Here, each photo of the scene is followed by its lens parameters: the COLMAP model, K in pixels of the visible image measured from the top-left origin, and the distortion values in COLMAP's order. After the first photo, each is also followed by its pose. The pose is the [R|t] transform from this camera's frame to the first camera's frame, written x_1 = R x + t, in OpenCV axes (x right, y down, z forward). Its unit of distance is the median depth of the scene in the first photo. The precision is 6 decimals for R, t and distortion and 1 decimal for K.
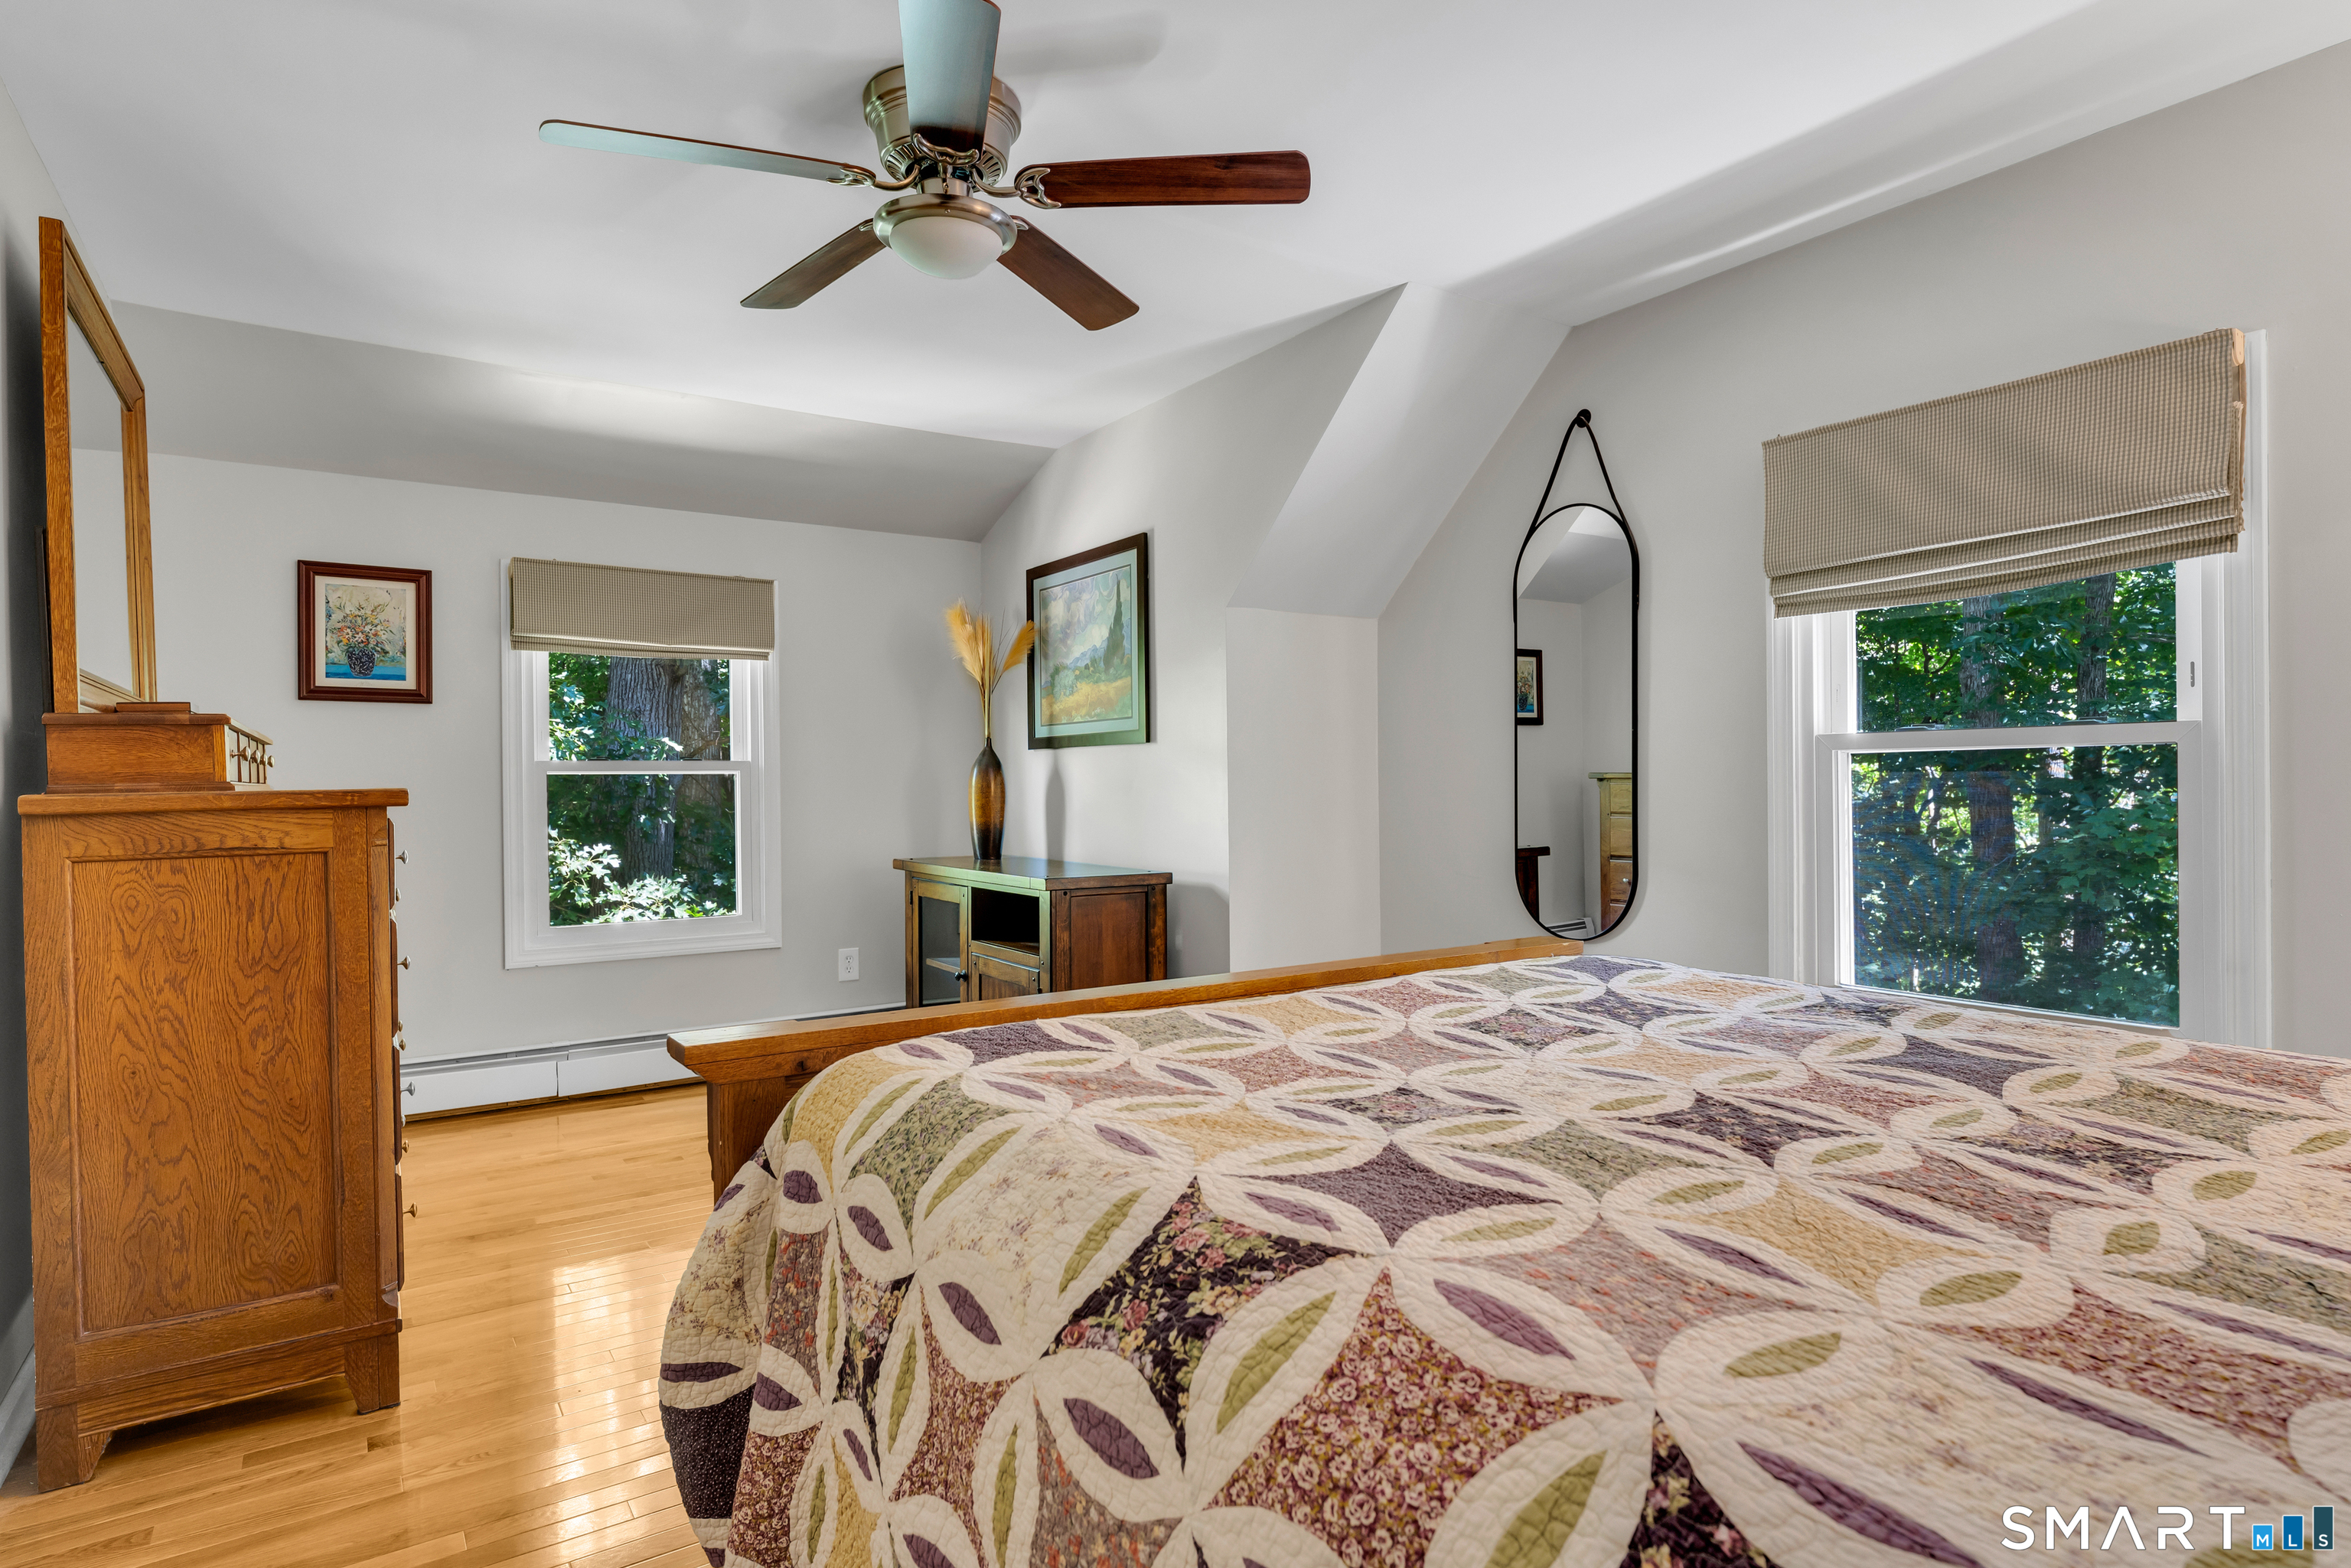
lens RADIAL K [[1240.3, 0, 1176.2], [0, 1240.3, 787.3], [0, 0, 1]] dist [-0.003761, -0.001169]
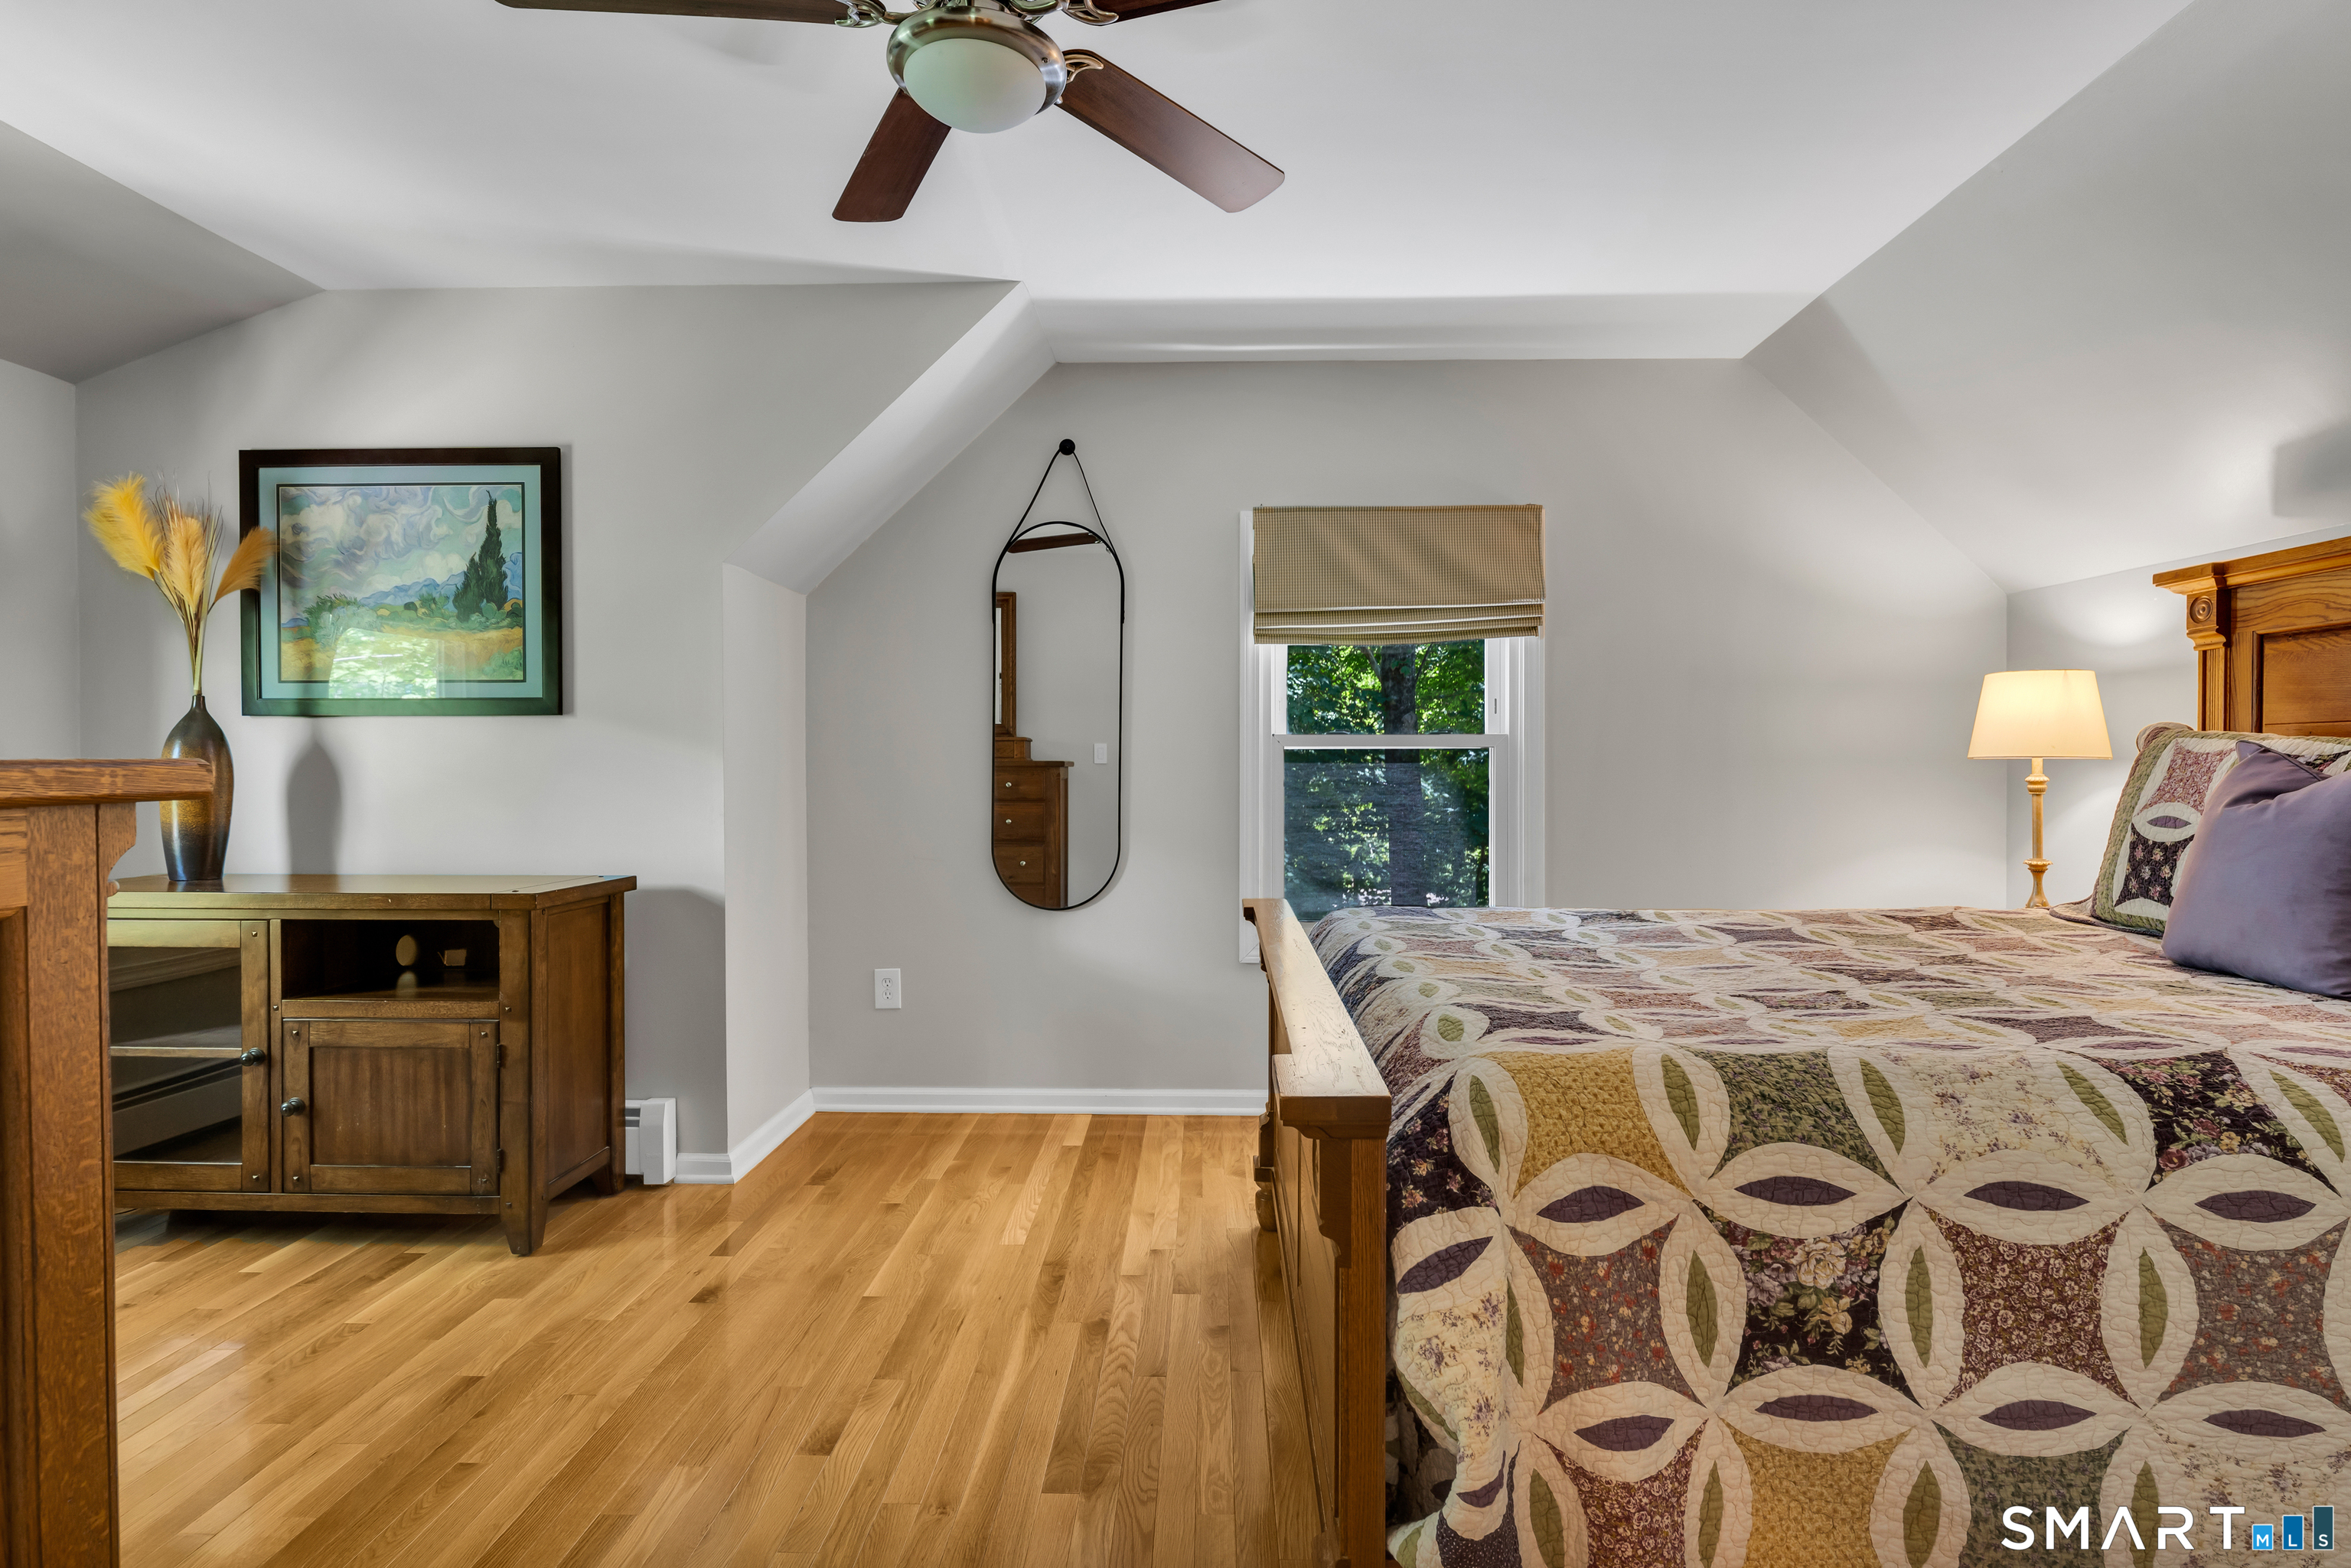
lens RADIAL K [[1159.2, 0, 1176.0], [0, 1159.2, 781.2], [0, 0, 1]] dist [-0.000176, 0.001032]
pose [[0.583564, -0.000762, 0.812067, -0.470612], [-0.001738, 0.999996, 0.002187, 0.004393], [-0.812065, -0.002688, 0.583561, 0.302705]]
